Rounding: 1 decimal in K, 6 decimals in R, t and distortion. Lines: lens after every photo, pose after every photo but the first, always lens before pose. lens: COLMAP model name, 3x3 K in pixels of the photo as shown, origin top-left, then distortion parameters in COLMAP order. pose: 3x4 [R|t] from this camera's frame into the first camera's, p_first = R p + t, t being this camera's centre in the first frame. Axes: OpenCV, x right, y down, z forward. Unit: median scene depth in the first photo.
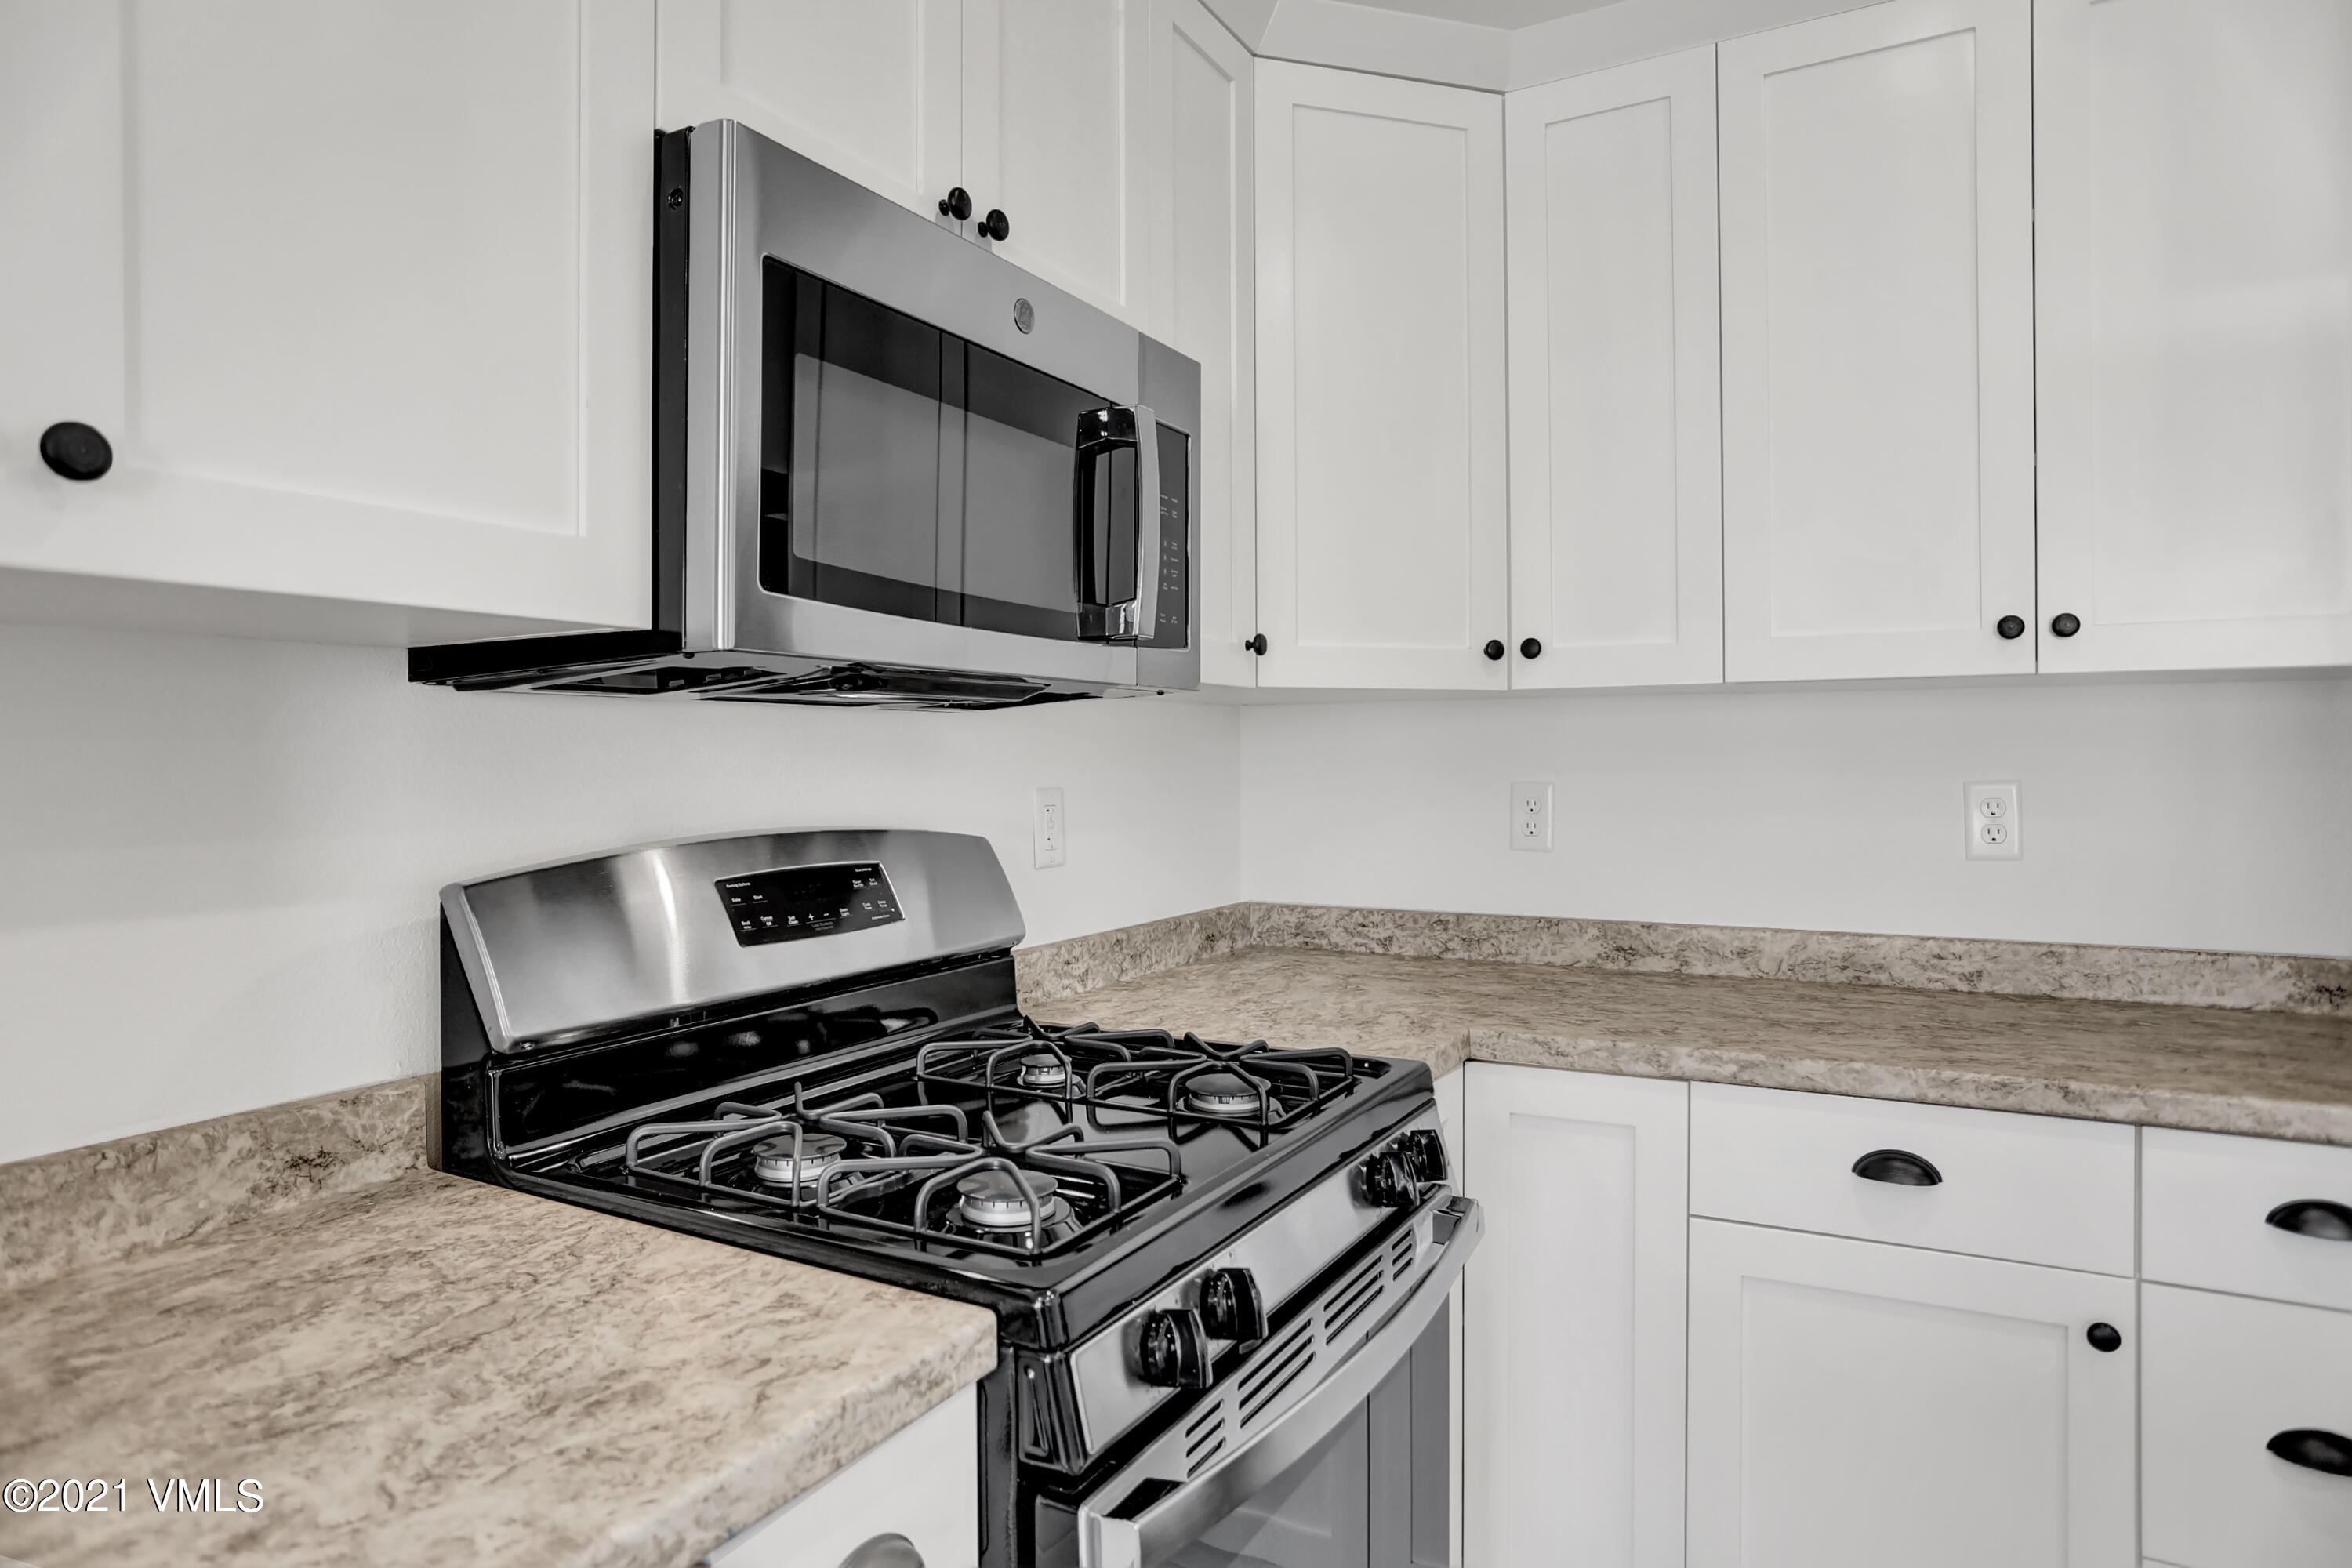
lens RADIAL K [[1421.1, 0, 1118.1], [0, 1421.1, 789.6], [0, 0, 1]] dist [-0.027440, 0.010572]
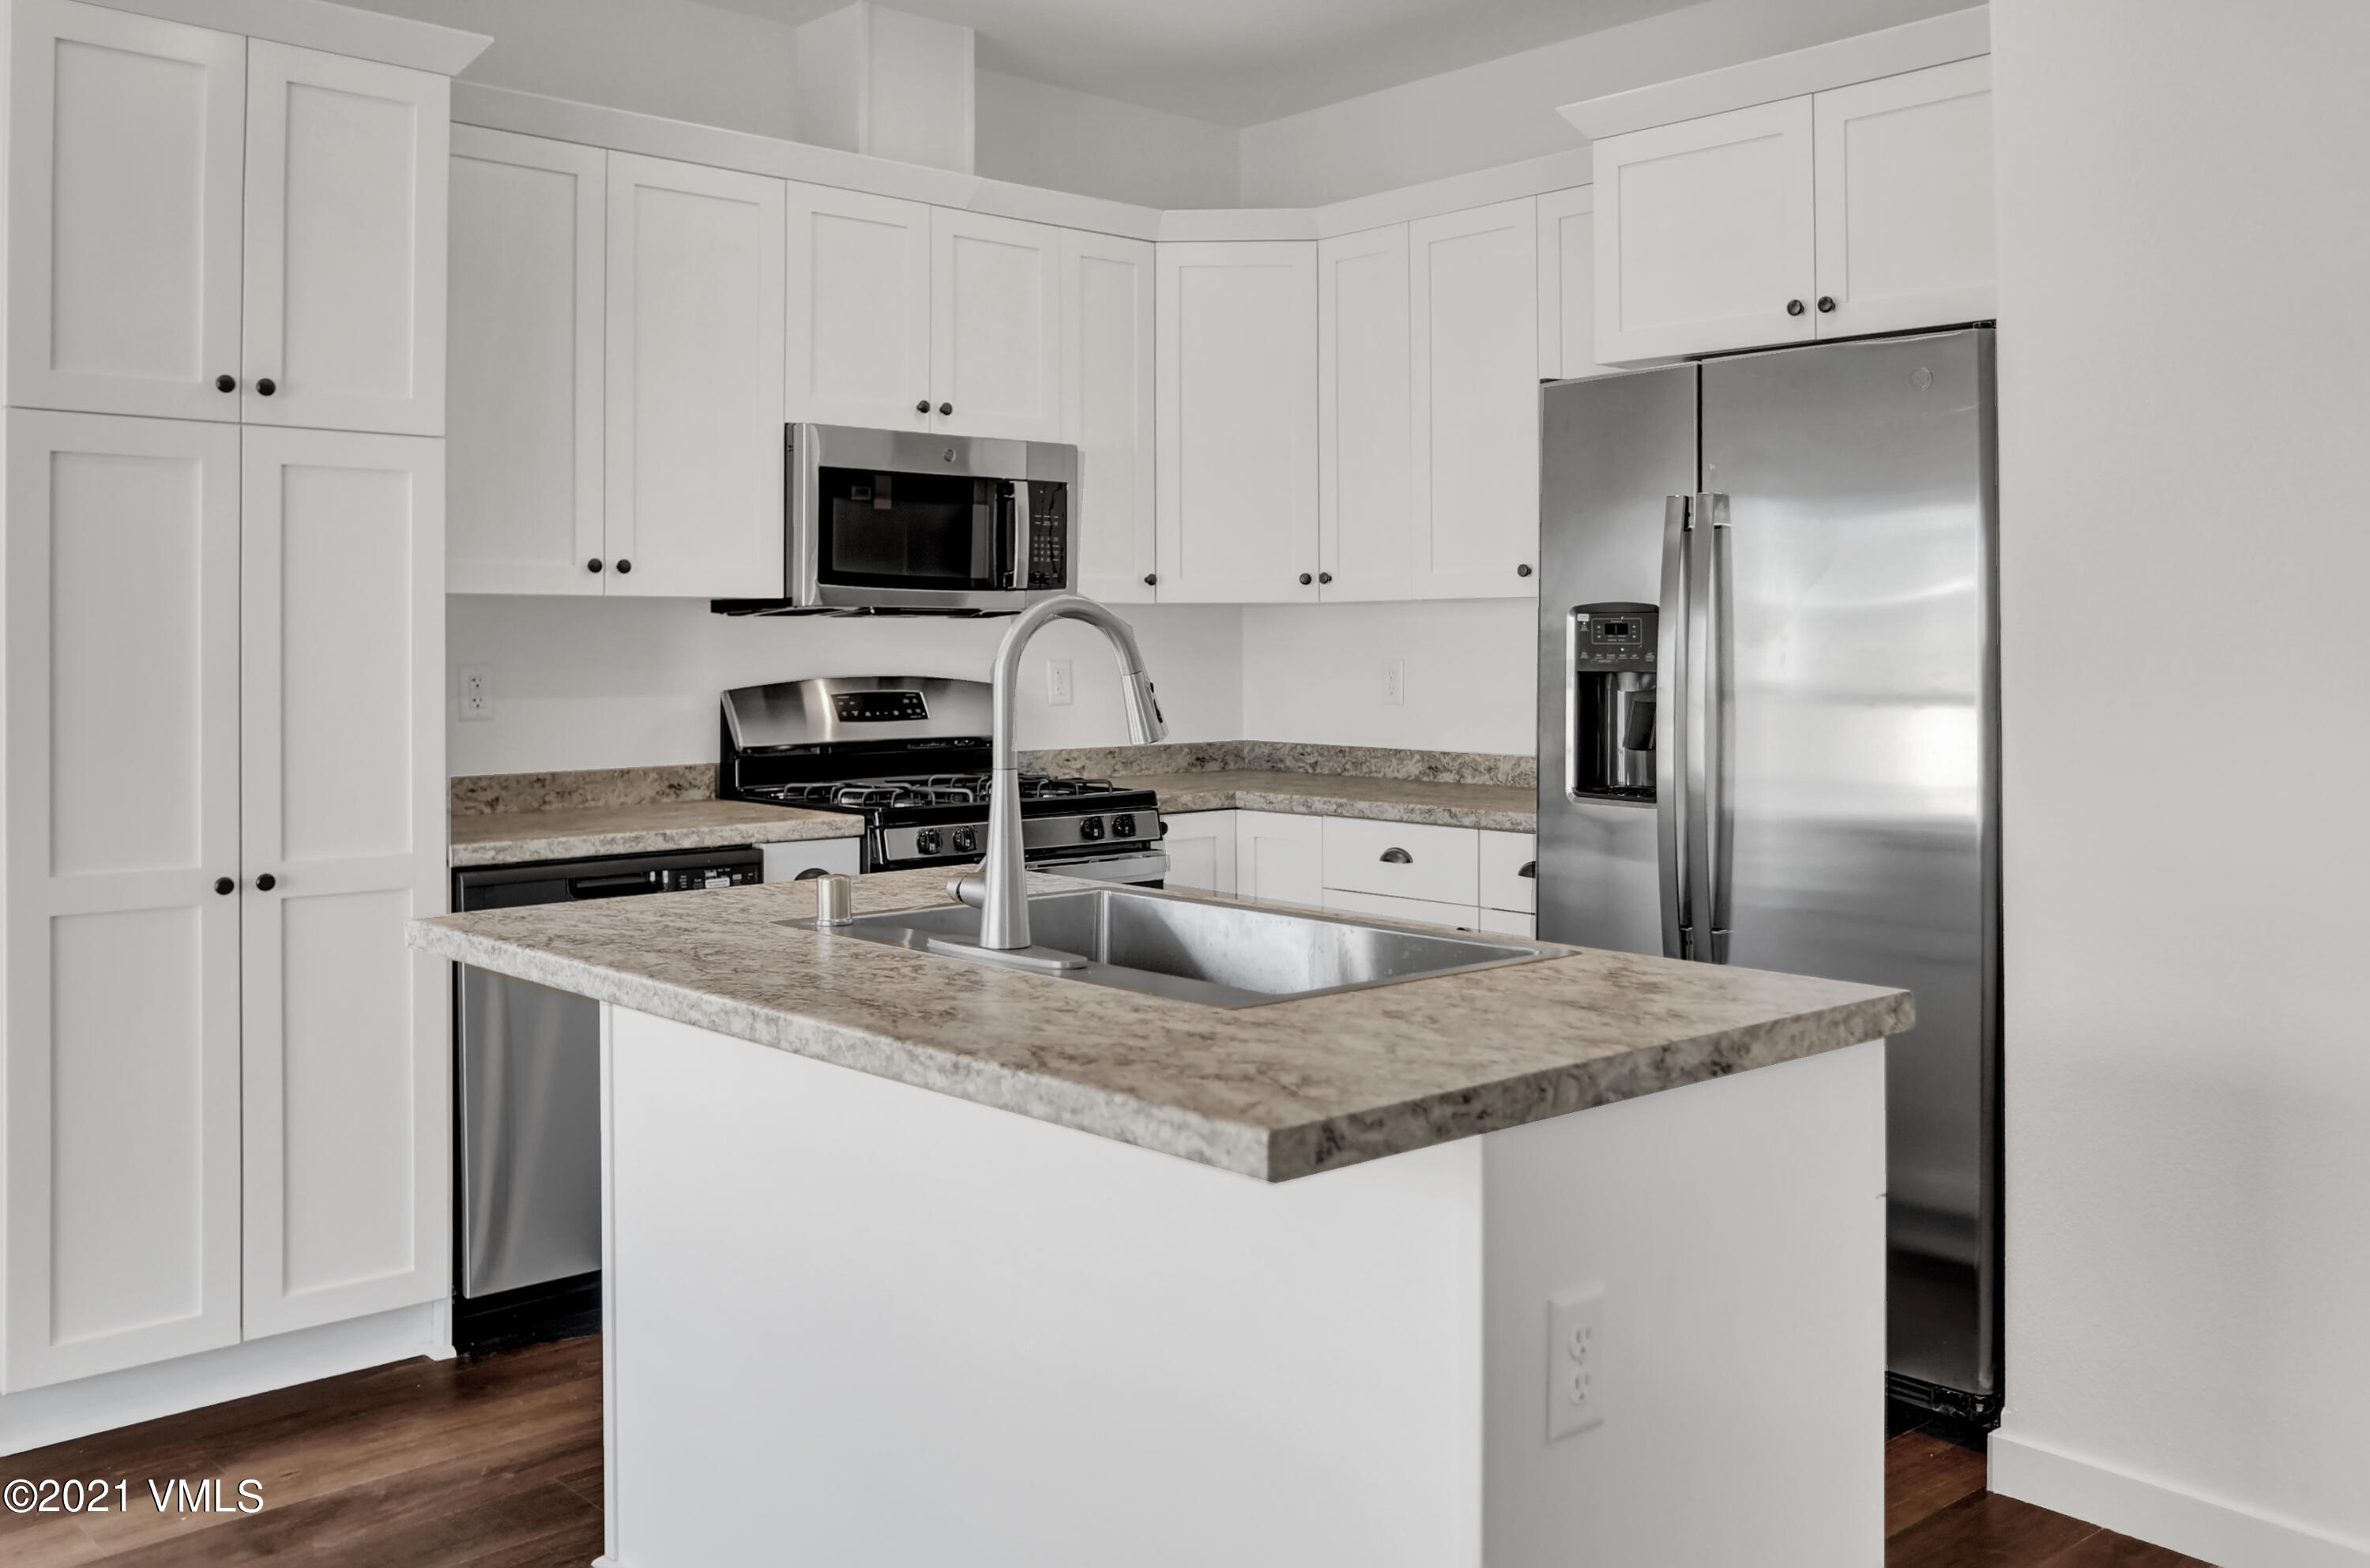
lens RADIAL K [[2083.1, 0, 1077.4], [0, 2083.1, 712.8], [0, 0, 1]] dist [0.055491, 0.037904]
pose [[0.943514, 0.016977, -0.330897, 1.139539], [-0.012134, 0.999787, 0.016698, 0.029350], [0.331110, -0.011740, 0.943519, -1.946953]]
